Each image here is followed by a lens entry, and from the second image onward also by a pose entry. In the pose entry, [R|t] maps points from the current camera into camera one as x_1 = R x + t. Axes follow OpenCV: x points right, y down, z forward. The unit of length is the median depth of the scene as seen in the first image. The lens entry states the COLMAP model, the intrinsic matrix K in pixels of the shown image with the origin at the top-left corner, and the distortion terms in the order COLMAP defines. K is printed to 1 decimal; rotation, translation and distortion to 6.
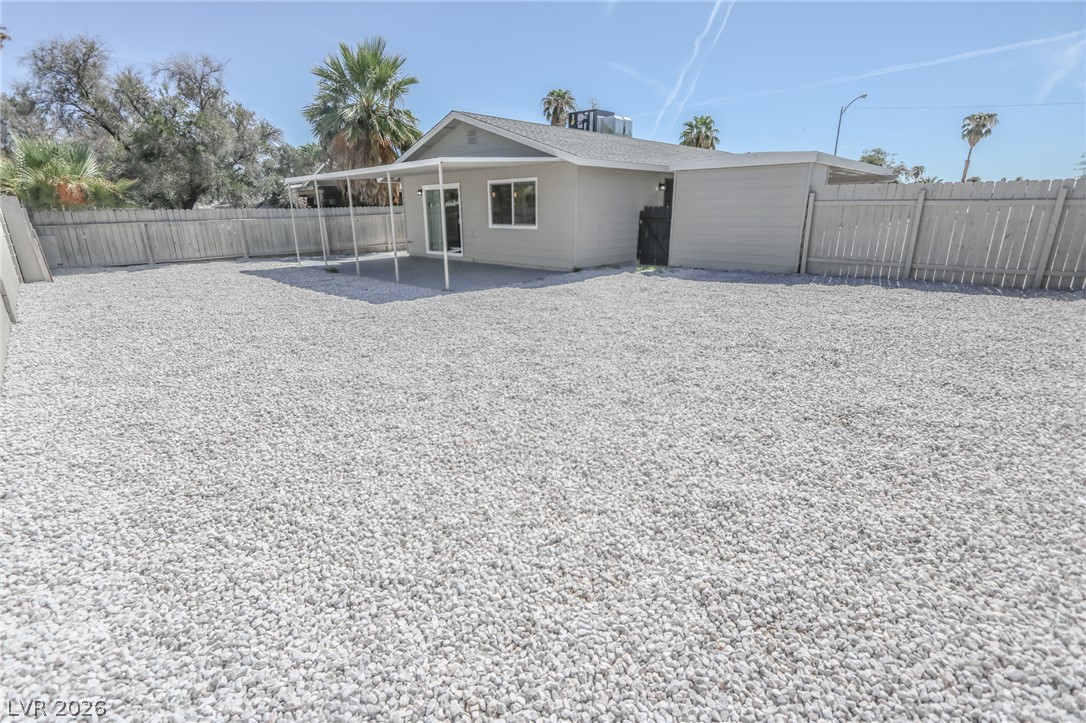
lens RADIAL K [[503.9, 0, 536.9], [0, 503.9, 362.4], [0, 0, 1]] dist [-0.010235, 0.001062]
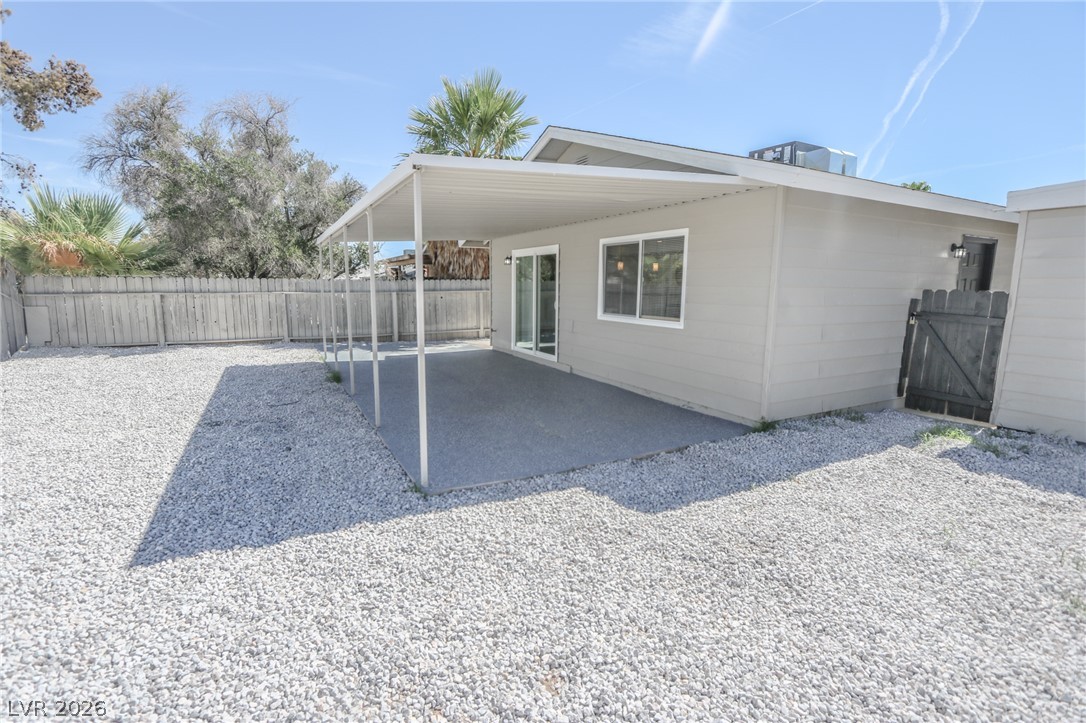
lens RADIAL K [[503.9, 0, 533.5], [0, 503.9, 358.7], [0, 0, 1]] dist [-0.010235, 0.001062]
pose [[0.951950, 0.064659, -0.299350, 0.010173], [-0.109142, 0.984907, -0.134340, -0.134070], [0.286146, 0.160556, 0.944639, 0.432552]]
